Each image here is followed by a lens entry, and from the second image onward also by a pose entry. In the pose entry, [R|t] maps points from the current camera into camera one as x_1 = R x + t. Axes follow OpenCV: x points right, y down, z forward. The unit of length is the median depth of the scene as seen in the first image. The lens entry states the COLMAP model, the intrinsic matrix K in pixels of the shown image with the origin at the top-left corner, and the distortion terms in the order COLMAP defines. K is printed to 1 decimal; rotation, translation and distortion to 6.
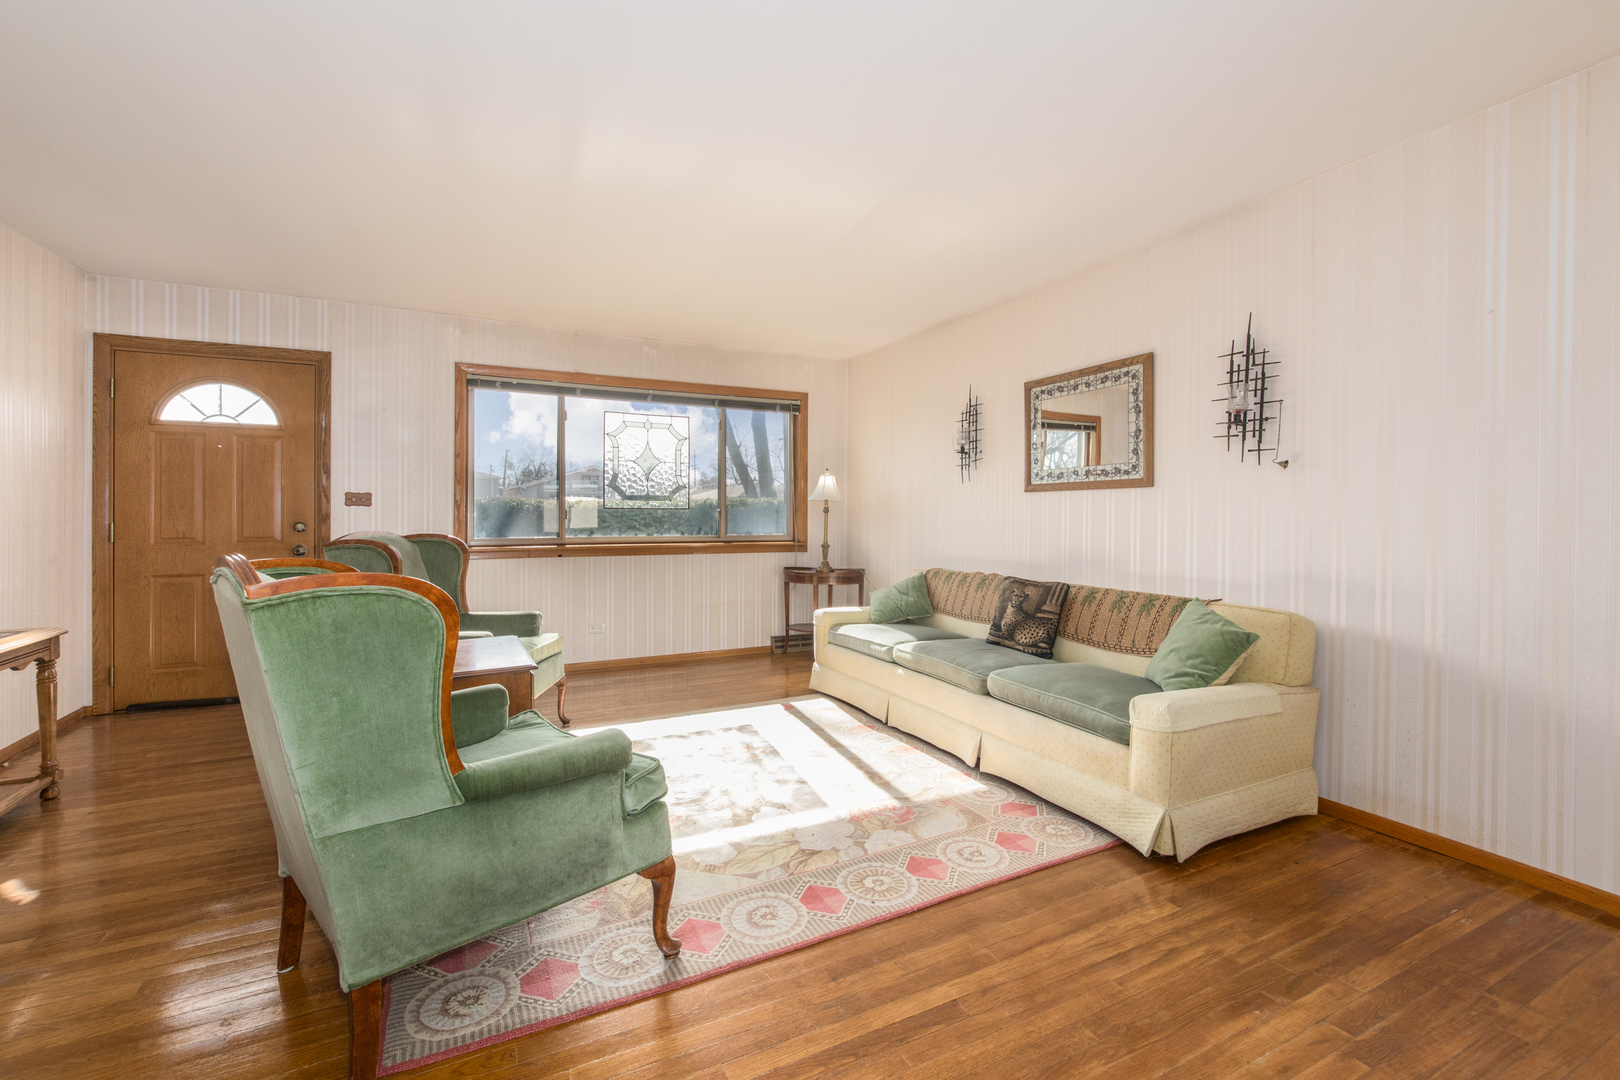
lens RADIAL K [[656.4, 0, 805.4], [0, 656.4, 510.5], [0, 0, 1]] dist [-0.000433, -0.000006]
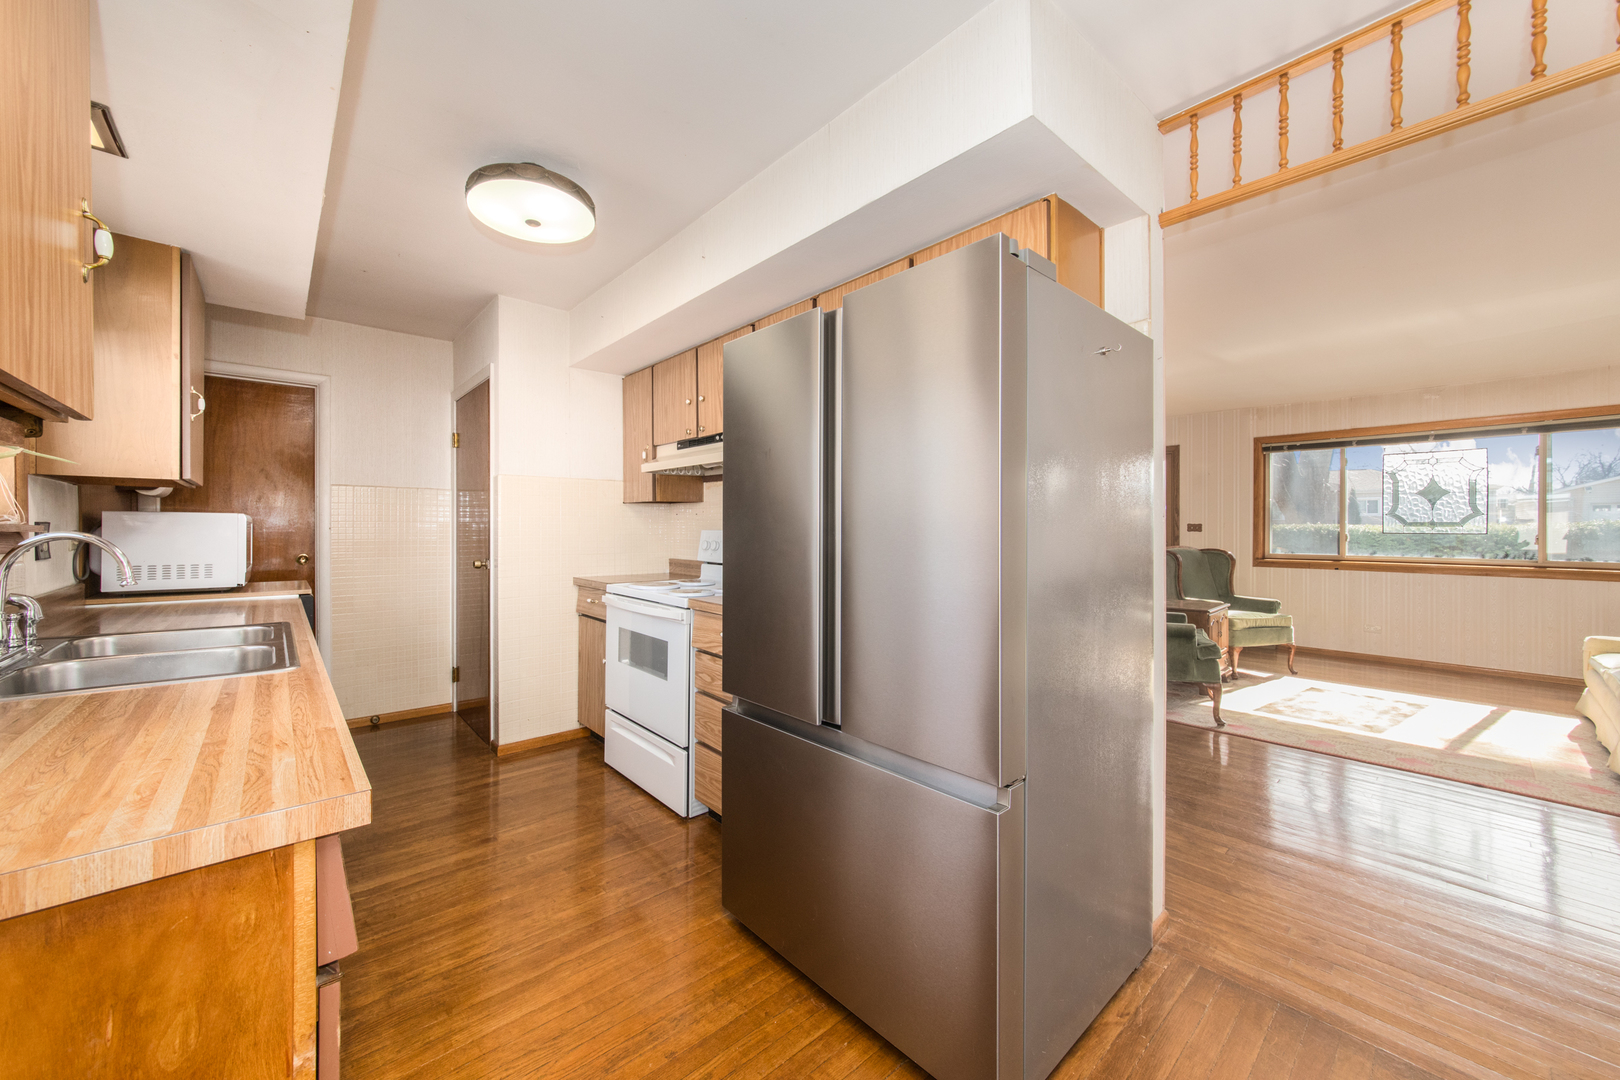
lens RADIAL K [[592.7, 0, 810.0], [0, 592.7, 540.0], [0, 0, 1]] dist [-0.000132, -0.000005]
pose [[0.261258, 0.016599, -0.965126, 0.984749], [0.003907, 0.999826, 0.018253, -0.030039], [0.965261, -0.008539, 0.261148, -0.673739]]
